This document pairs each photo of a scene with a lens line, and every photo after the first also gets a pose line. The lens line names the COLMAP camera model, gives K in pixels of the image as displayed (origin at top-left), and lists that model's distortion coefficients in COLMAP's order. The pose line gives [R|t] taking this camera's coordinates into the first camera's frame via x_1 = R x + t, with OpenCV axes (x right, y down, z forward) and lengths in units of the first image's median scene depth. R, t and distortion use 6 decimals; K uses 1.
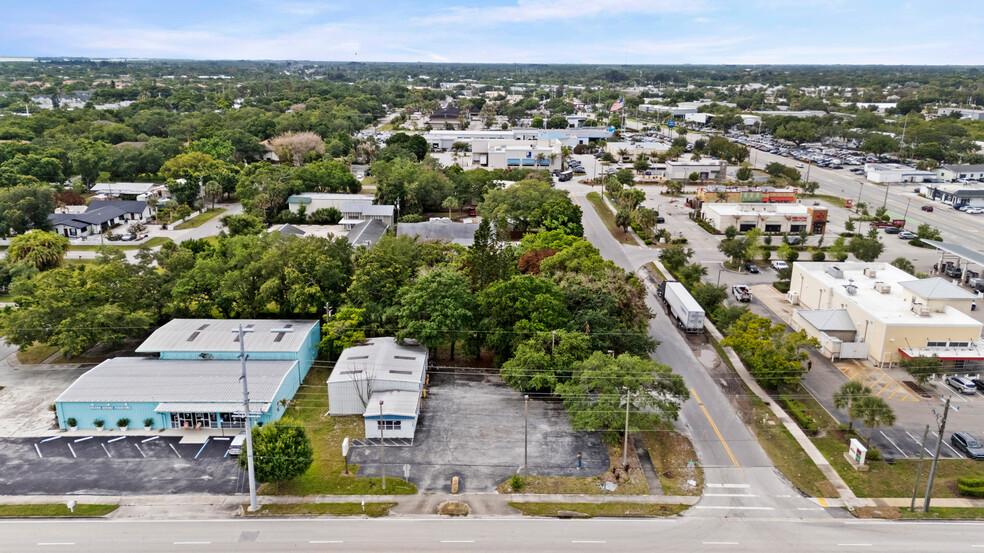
lens RADIAL K [[717.1, 0, 492.0], [0, 717.1, 276.5], [0, 0, 1]] dist [0.074787, -0.067997]
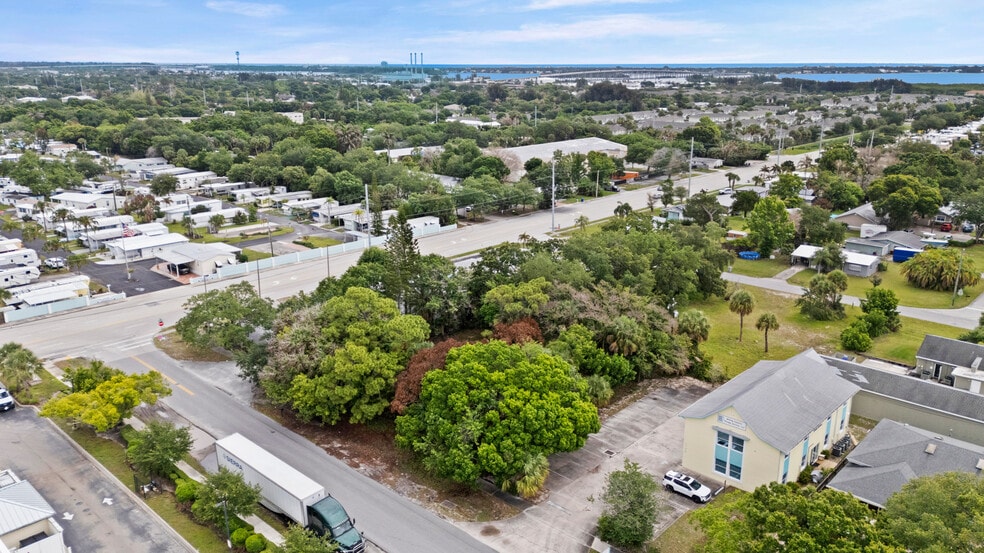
lens RADIAL K [[737.1, 0, 492.0], [0, 737.1, 276.5], [0, 0, 1]] dist [0.092378, -0.100278]
pose [[-0.682741, 0.192759, -0.704776, 0.684207], [-0.214698, 0.869066, 0.445679, -0.517428], [0.698405, 0.455597, -0.551962, 1.779134]]
